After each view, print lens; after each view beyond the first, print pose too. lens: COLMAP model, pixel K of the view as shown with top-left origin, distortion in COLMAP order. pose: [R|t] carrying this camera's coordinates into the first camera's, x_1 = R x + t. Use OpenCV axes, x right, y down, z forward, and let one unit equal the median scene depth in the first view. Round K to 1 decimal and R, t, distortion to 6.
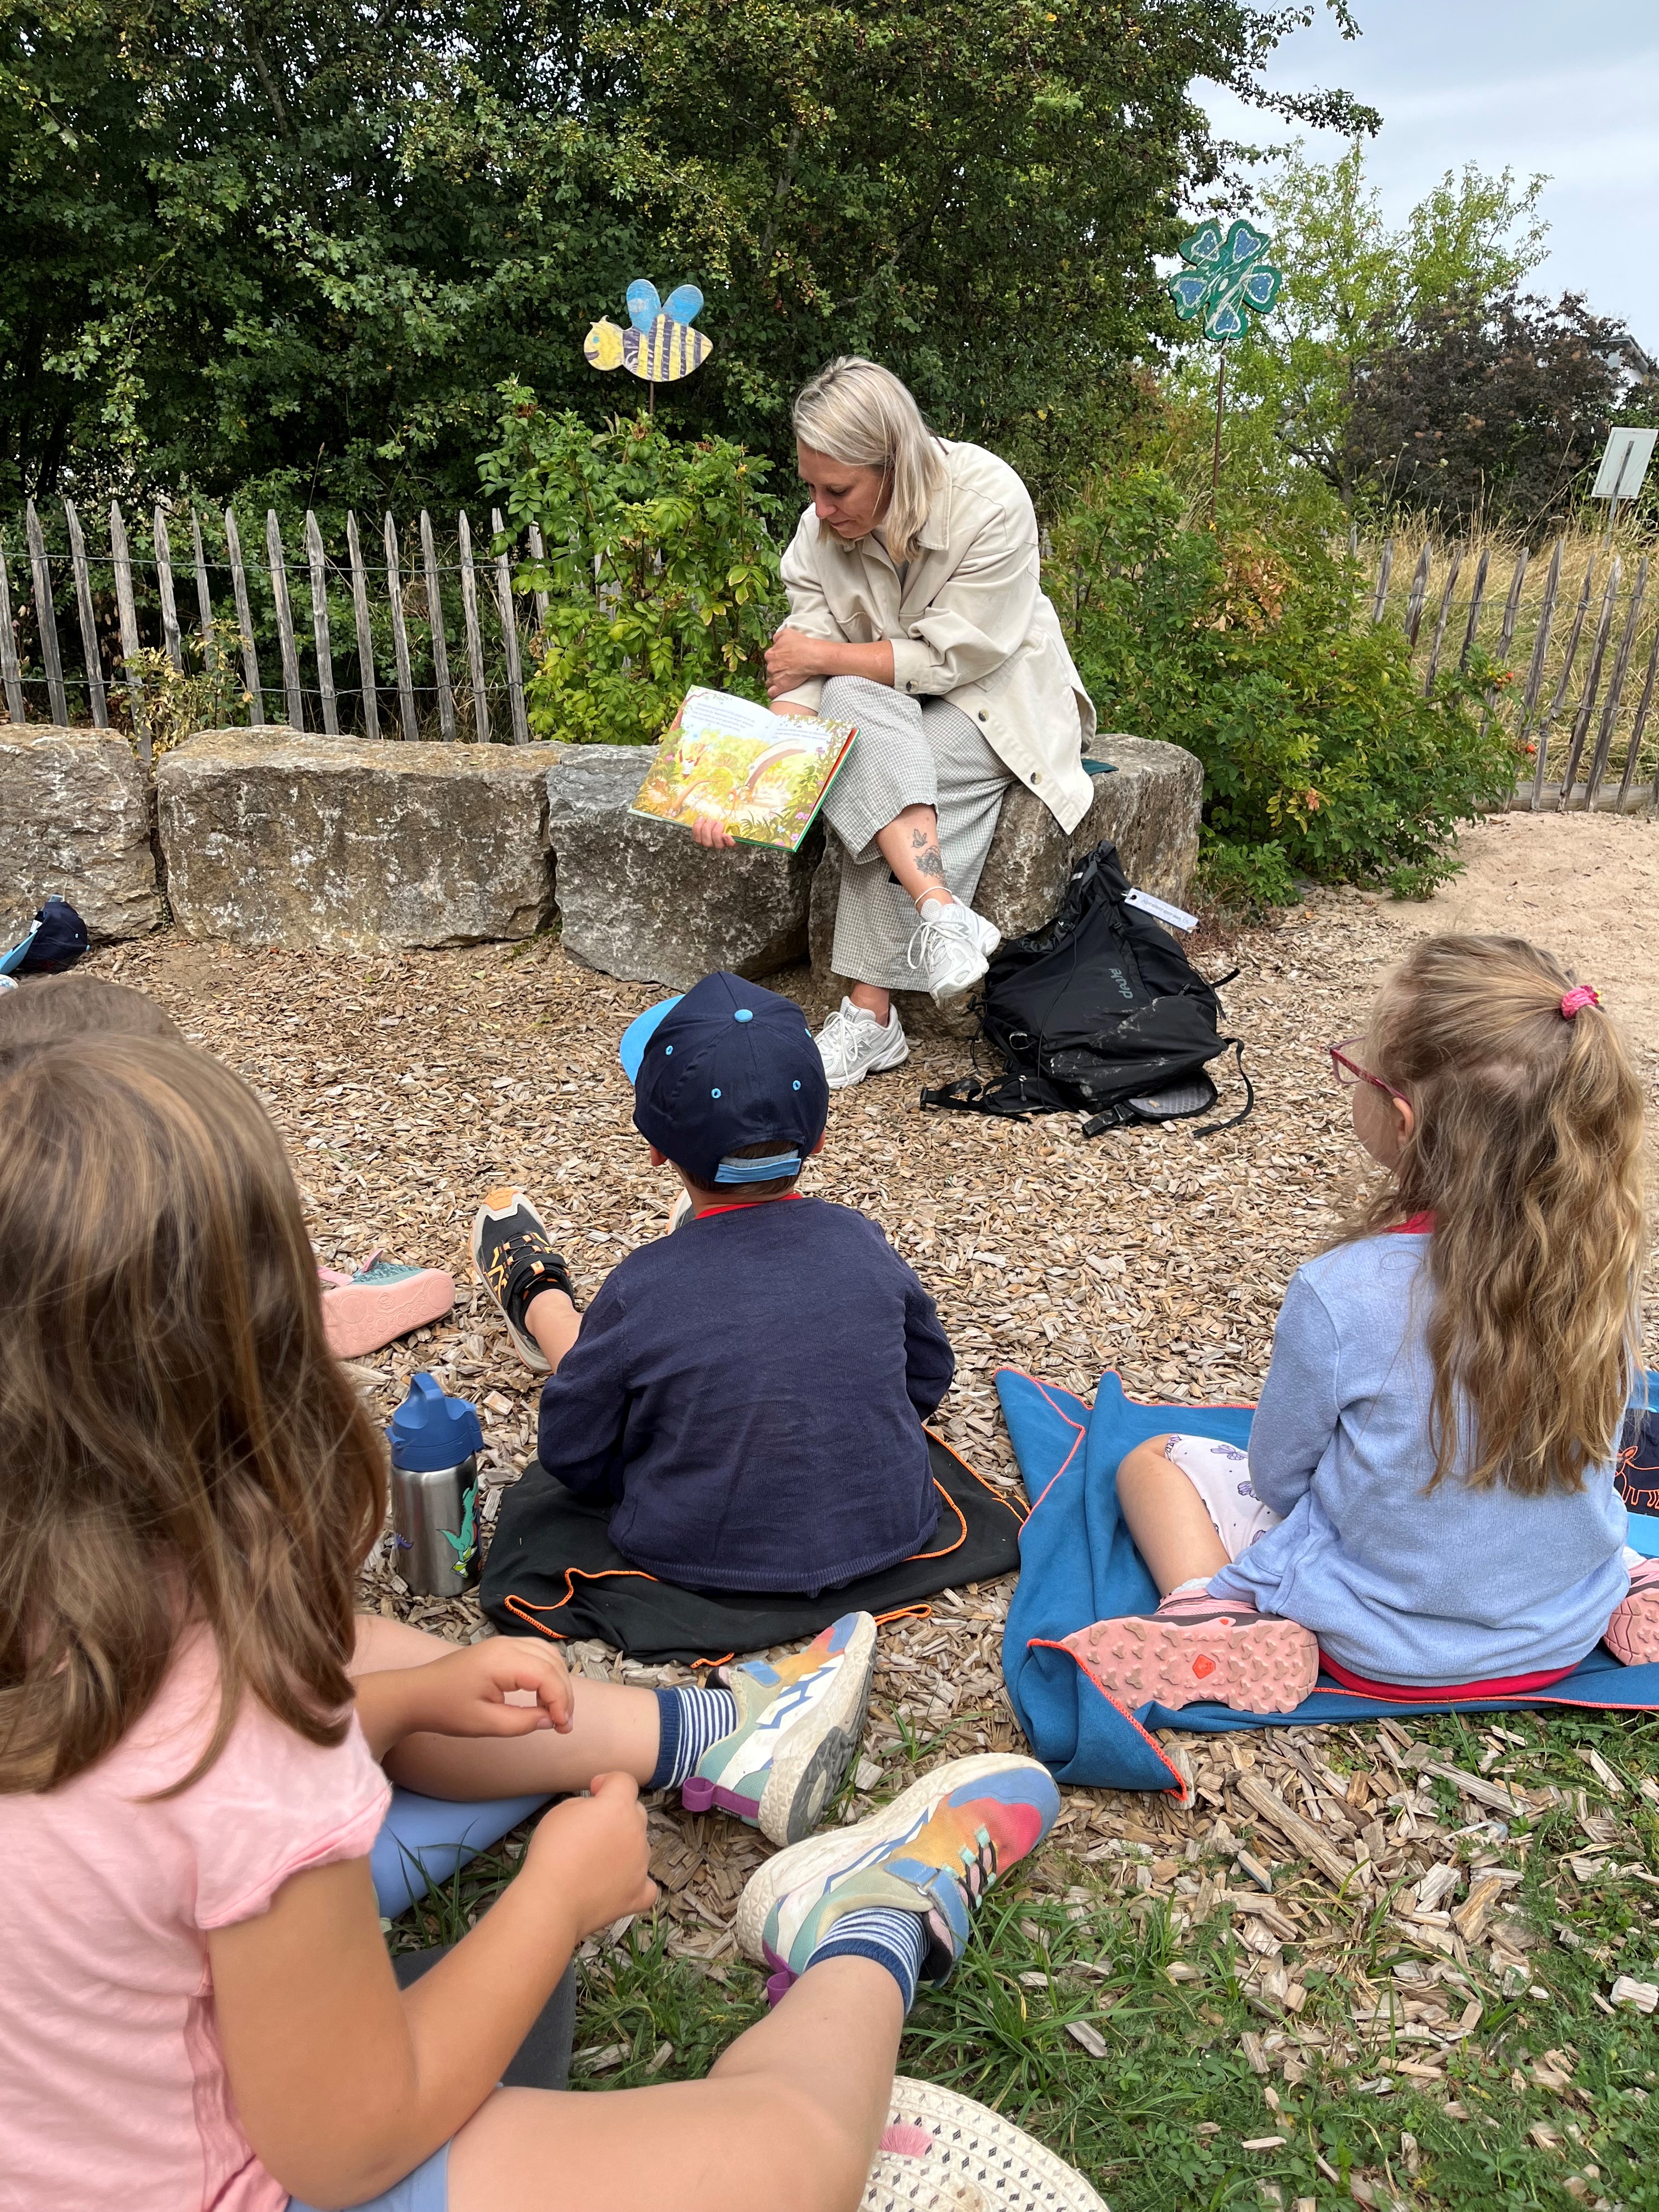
lens RADIAL K [[1659.4, 0, 829.5], [0, 1659.4, 1106.0], [0, 0, 1]] dist [0.094091, -0.126982]
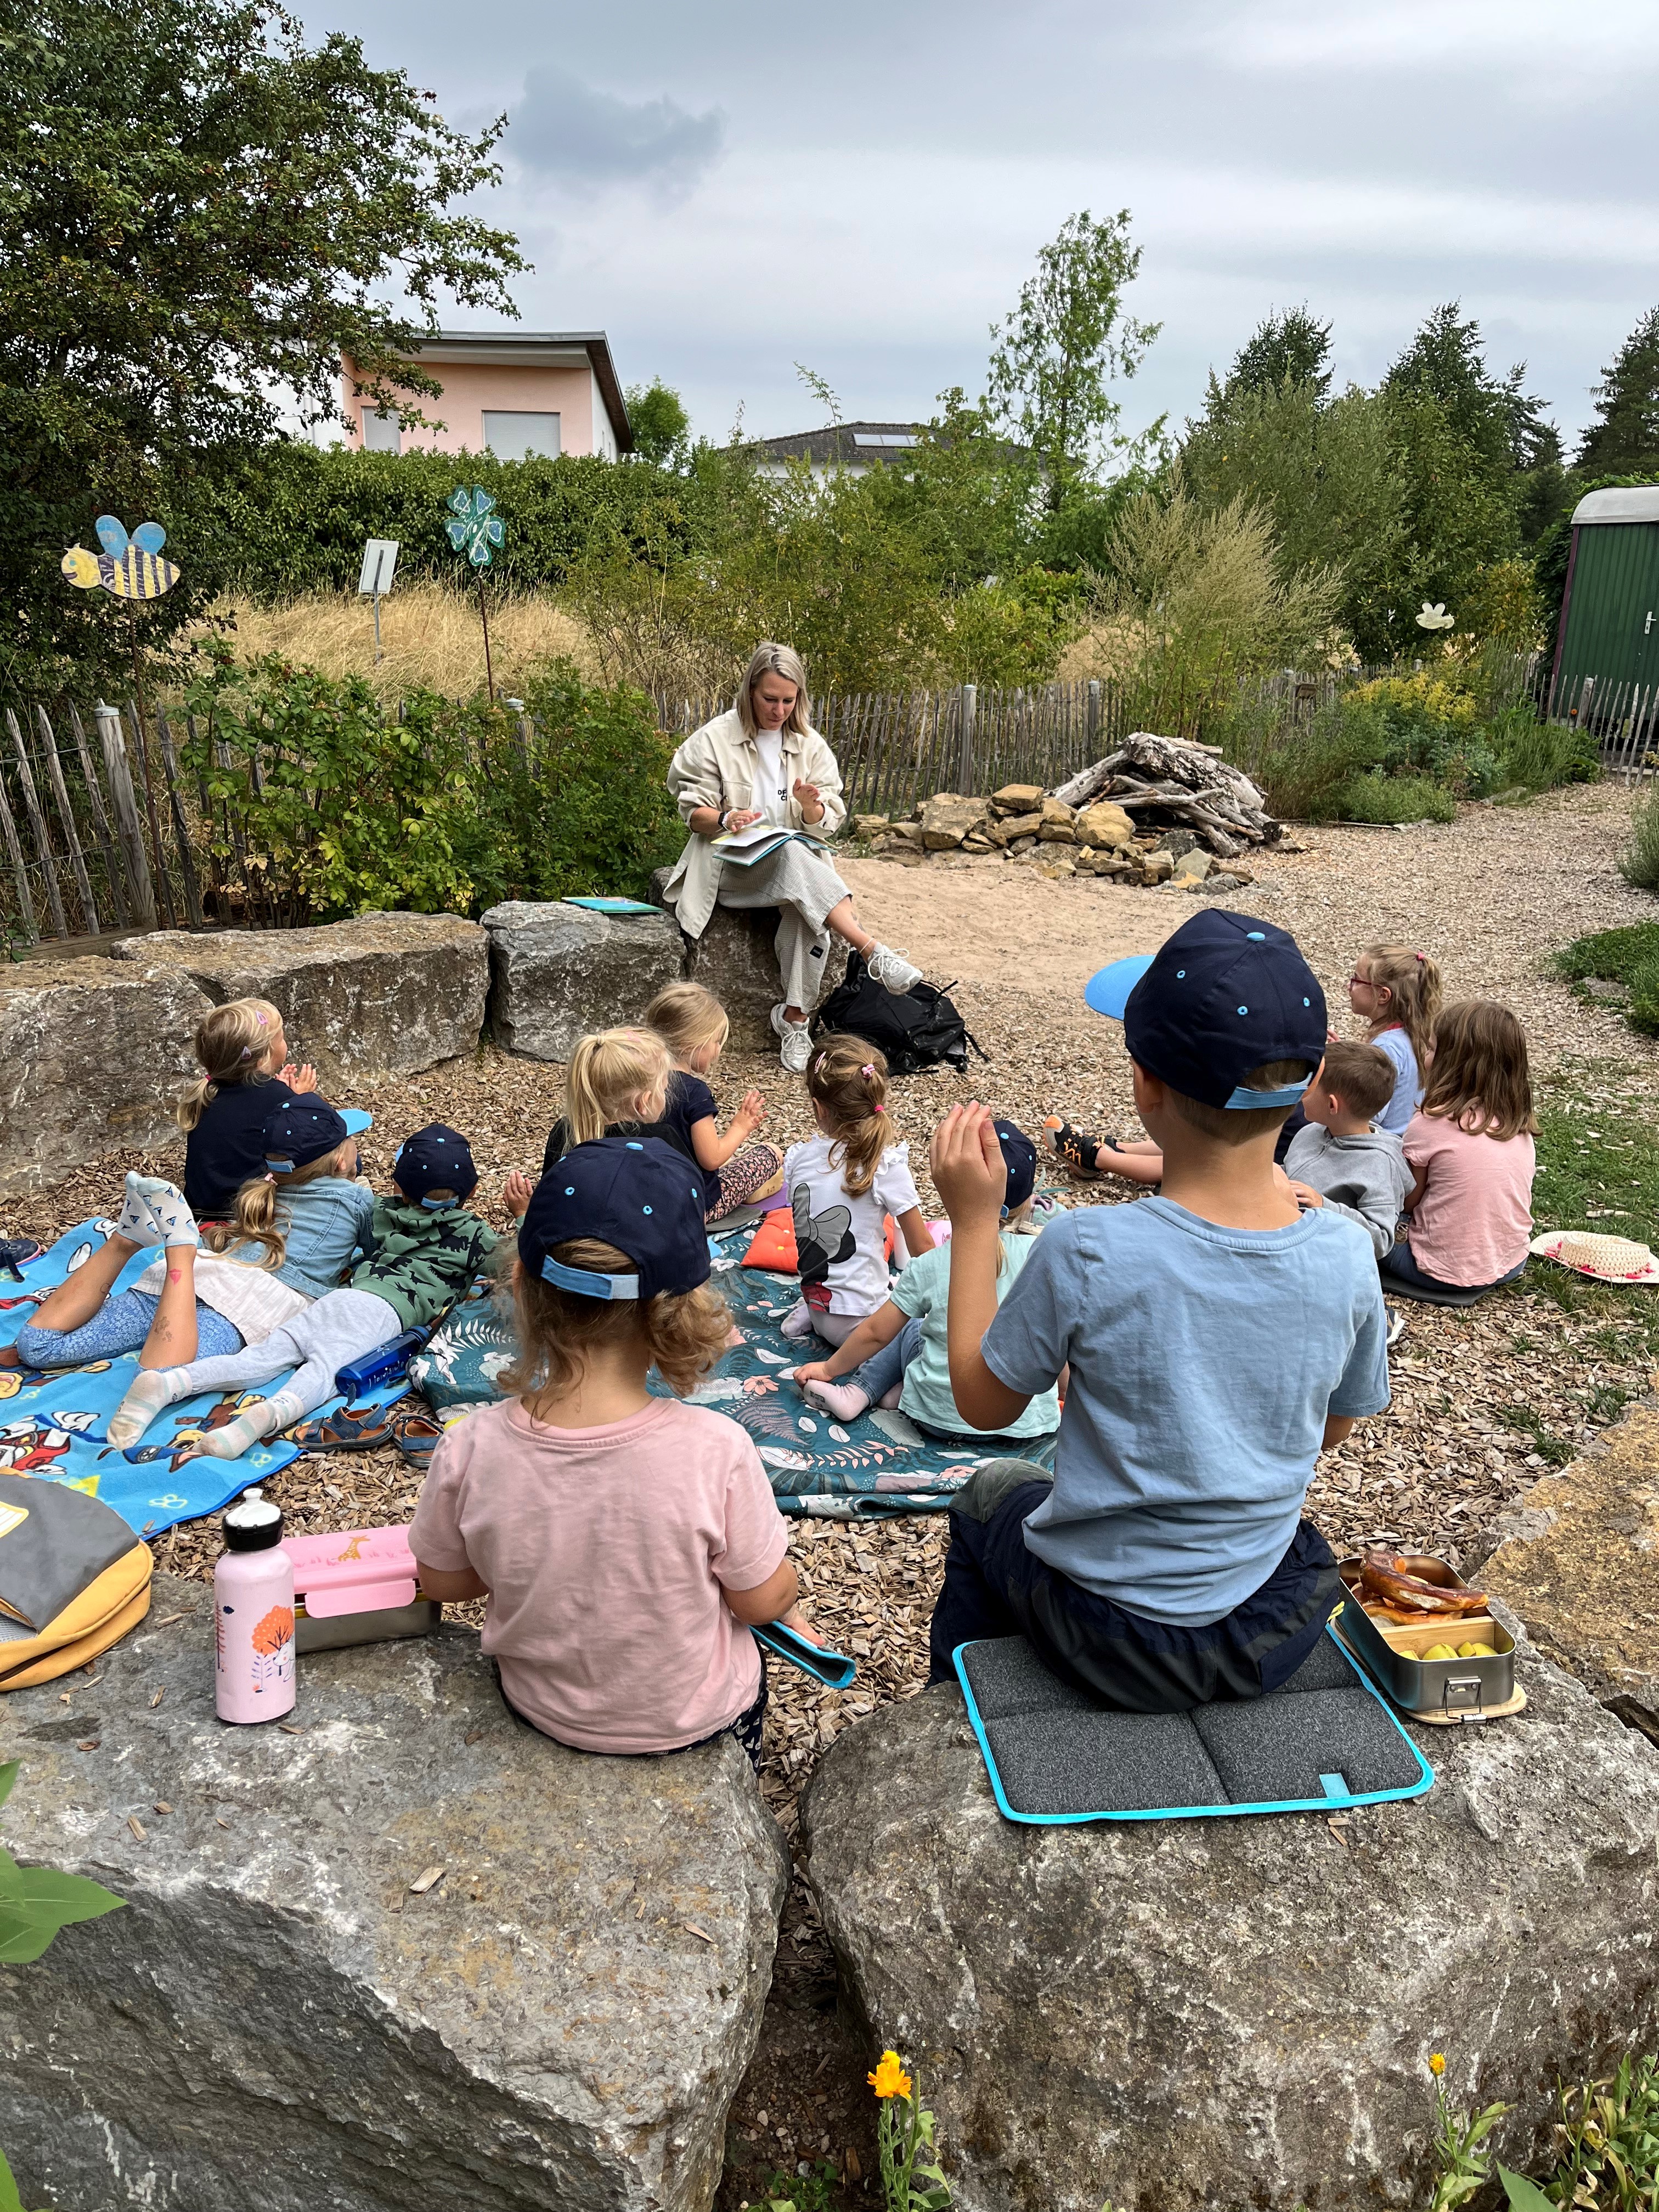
lens RADIAL K [[1671.0, 0, 831.3], [0, 1671.0, 1079.1], [0, 0, 1]] dist [0.120222, -0.178097]
pose [[0.638397, -0.213998, 0.739361, -1.066362], [0.223121, 0.970781, 0.088327, -0.137836], [-0.736659, 0.108579, 0.667491, -0.185387]]
